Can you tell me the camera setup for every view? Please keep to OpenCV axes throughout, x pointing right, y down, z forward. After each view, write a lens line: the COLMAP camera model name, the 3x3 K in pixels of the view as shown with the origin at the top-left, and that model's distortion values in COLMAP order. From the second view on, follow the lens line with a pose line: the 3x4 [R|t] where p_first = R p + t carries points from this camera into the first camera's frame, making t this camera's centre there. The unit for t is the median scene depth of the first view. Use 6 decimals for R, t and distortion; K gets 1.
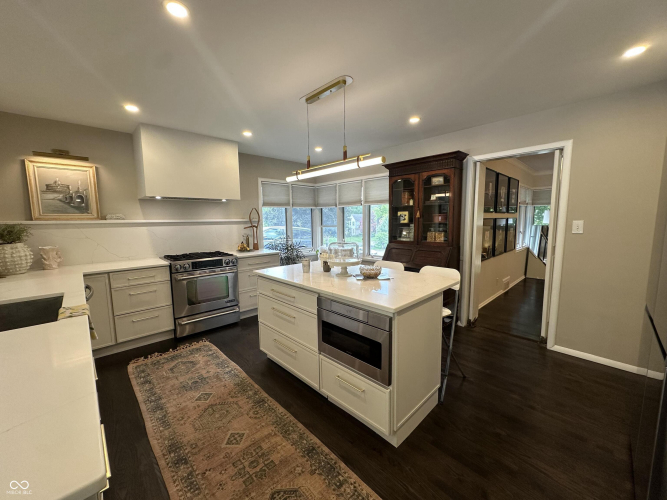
lens RADIAL K [[264.6, 0, 334.7], [0, 264.6, 251.0], [0, 0, 1]] dist [-0.000240, -0.000175]
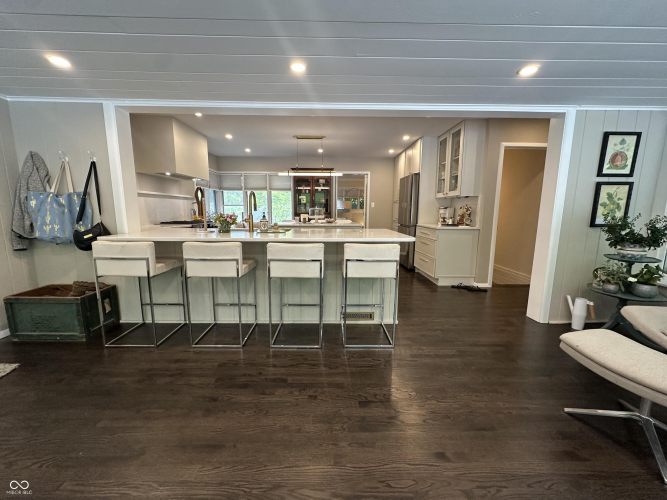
lens RADIAL K [[264.6, 0, 333.0], [0, 264.6, 249.6], [0, 0, 1]] dist [-0.000240, -0.000175]
pose [[0.674993, -0.095471, 0.731621, -1.210680], [0.074427, 0.995346, 0.061219, 0.149247], [-0.734061, 0.013130, 0.678957, -0.458702]]
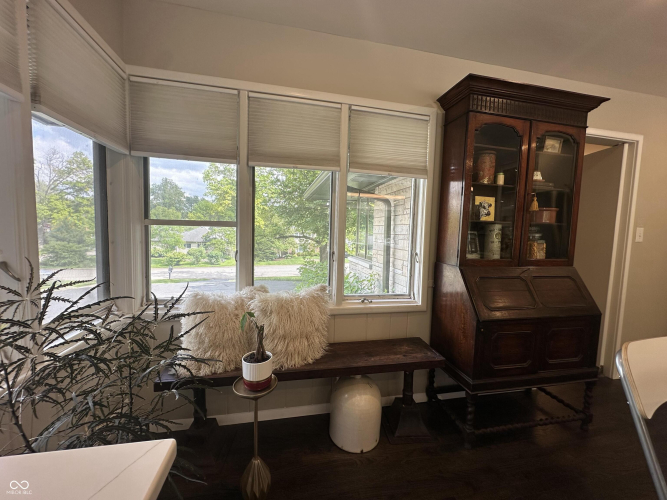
lens RADIAL K [[264.6, 0, 337.5], [0, 264.6, 250.1], [0, 0, 1]] dist [-0.000240, -0.000175]
pose [[0.529113, -0.031497, 0.847966, -0.350297], [0.062679, 0.998032, -0.002039, -0.091415], [-0.846233, 0.054229, 0.530046, 1.256859]]
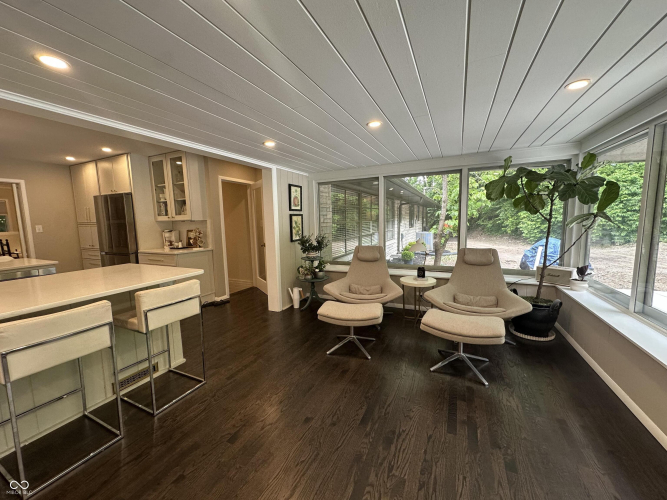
lens RADIAL K [[264.6, 0, 334.4], [0, 264.6, 249.4], [0, 0, 1]] dist [-0.000240, -0.000175]
pose [[-0.362166, -0.085643, 0.928171, -1.367436], [0.135178, 0.980417, 0.143210, 0.056212], [-0.922260, 0.177334, -0.343497, -0.201961]]
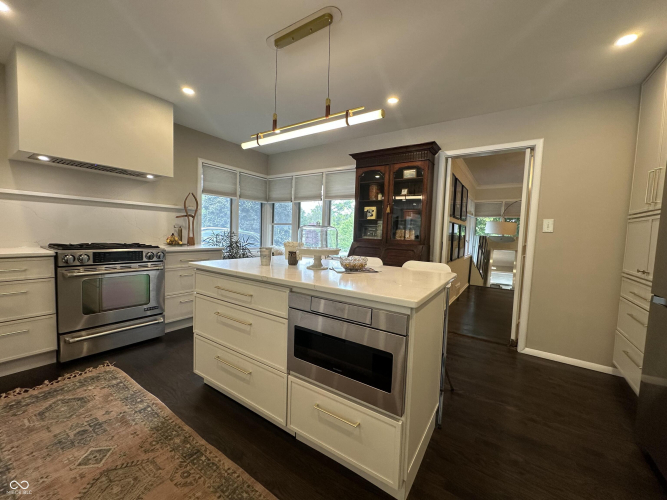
lens RADIAL K [[264.6, 0, 333.7], [0, 264.6, 250.1], [0, 0, 1]] dist [-0.000240, -0.000175]
pose [[0.976164, 0.032776, 0.214547, -0.071013], [-0.022397, 0.998466, -0.050632, 0.062960], [-0.215878, 0.044620, 0.975400, 0.187133]]
